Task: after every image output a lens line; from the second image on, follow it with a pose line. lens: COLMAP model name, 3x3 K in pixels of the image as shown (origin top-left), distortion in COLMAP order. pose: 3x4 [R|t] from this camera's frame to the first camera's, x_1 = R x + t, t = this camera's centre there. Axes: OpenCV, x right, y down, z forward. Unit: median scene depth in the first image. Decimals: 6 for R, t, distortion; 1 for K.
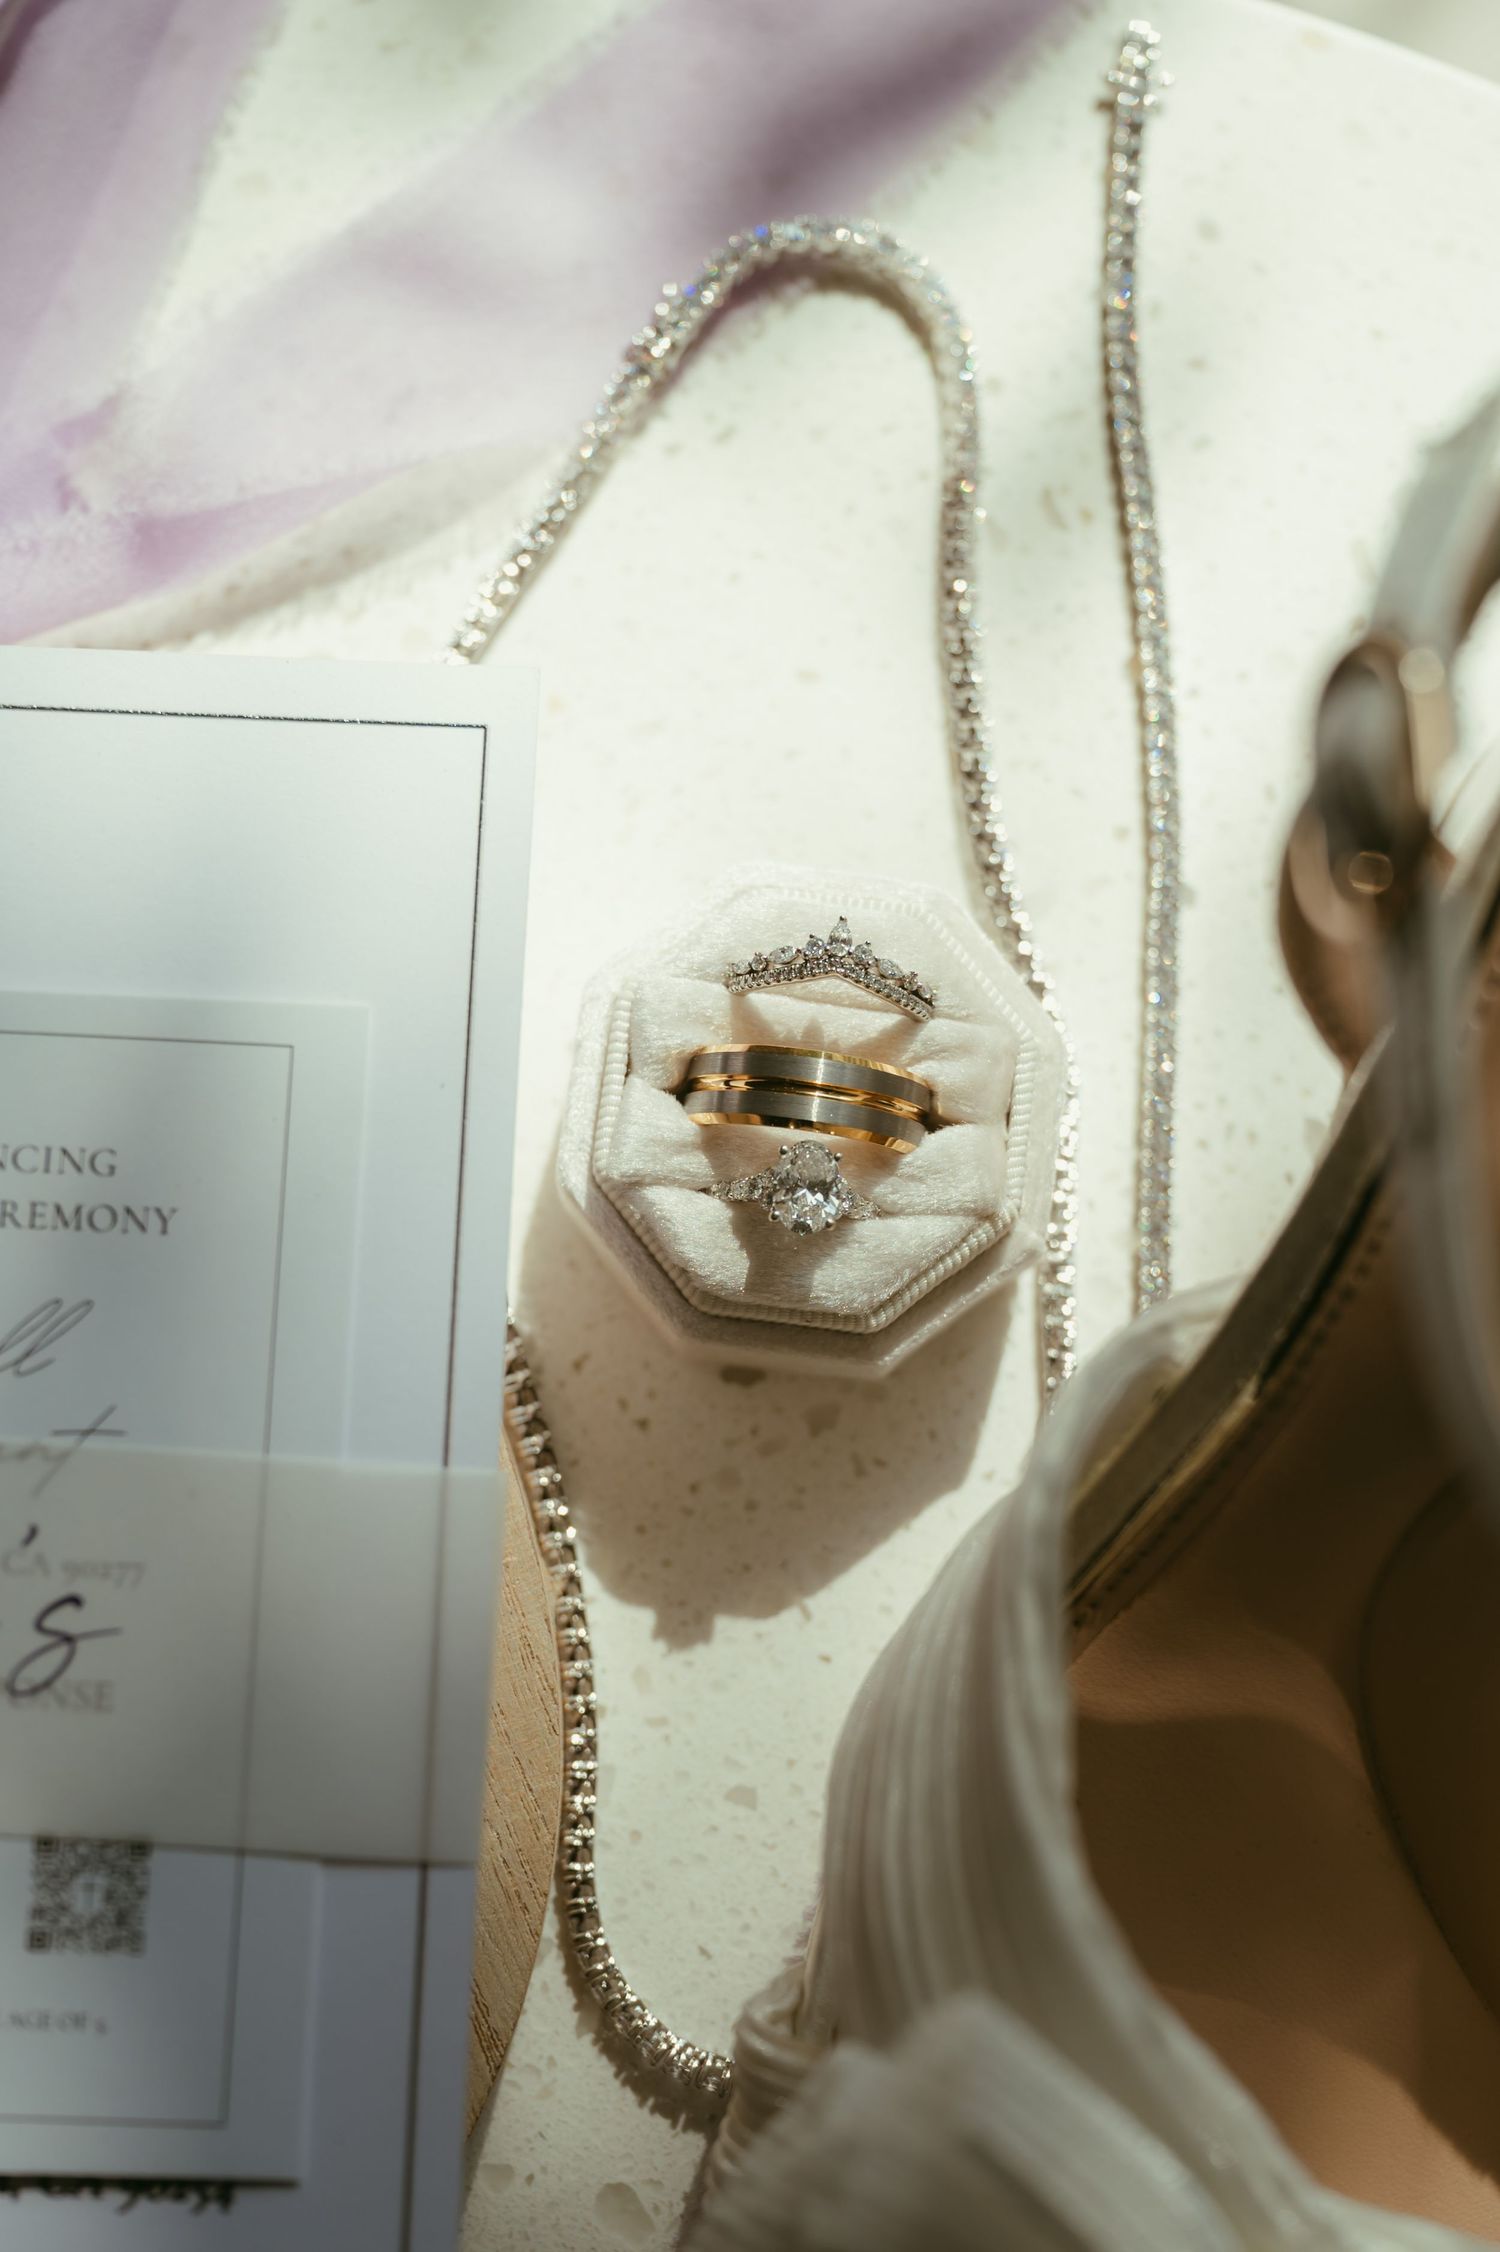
lens RADIAL K [[3567.9, 0, 750.0], [0, 3567.9, 1126.0], [0, 0, 1]] dist [0.007295, 0.105577]
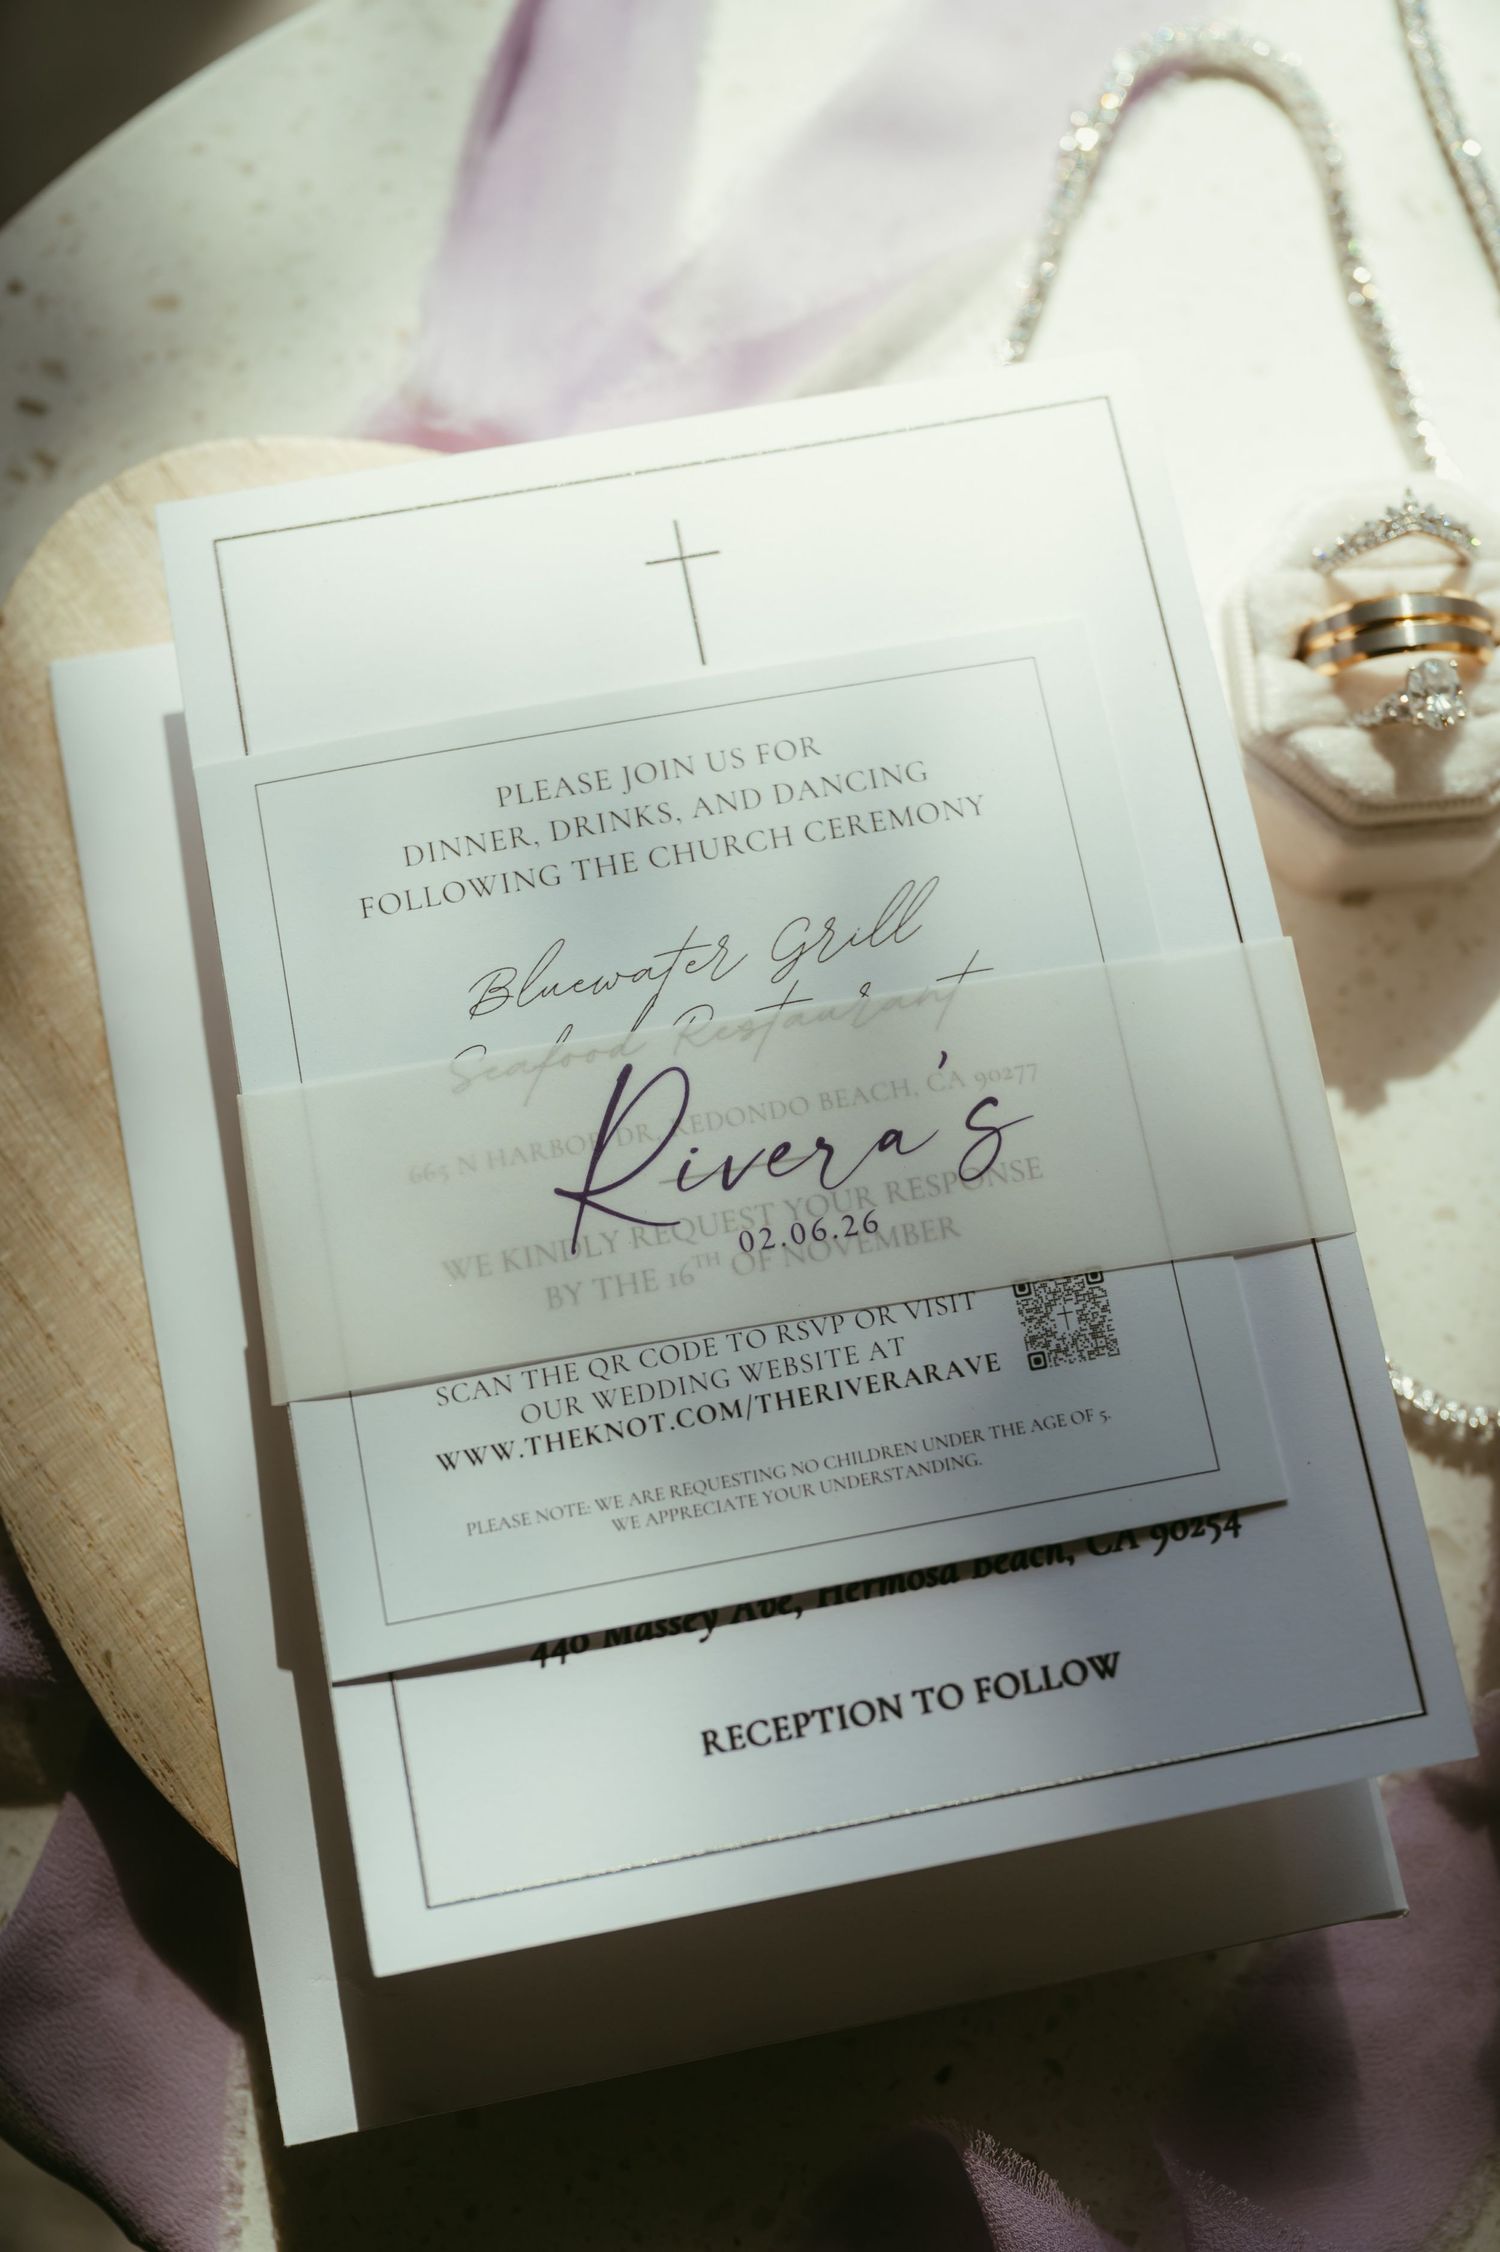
lens RADIAL K [[2883.1, 0, 750.0], [0, 2883.1, 1126.0], [0, 0, 1]] dist [0.015500, -0.017909]
pose [[0.974337, -0.217240, 0.058934, -0.306557], [0.219607, 0.974882, -0.037117, 0.147771], [-0.049390, 0.049106, 0.997572, -0.002295]]
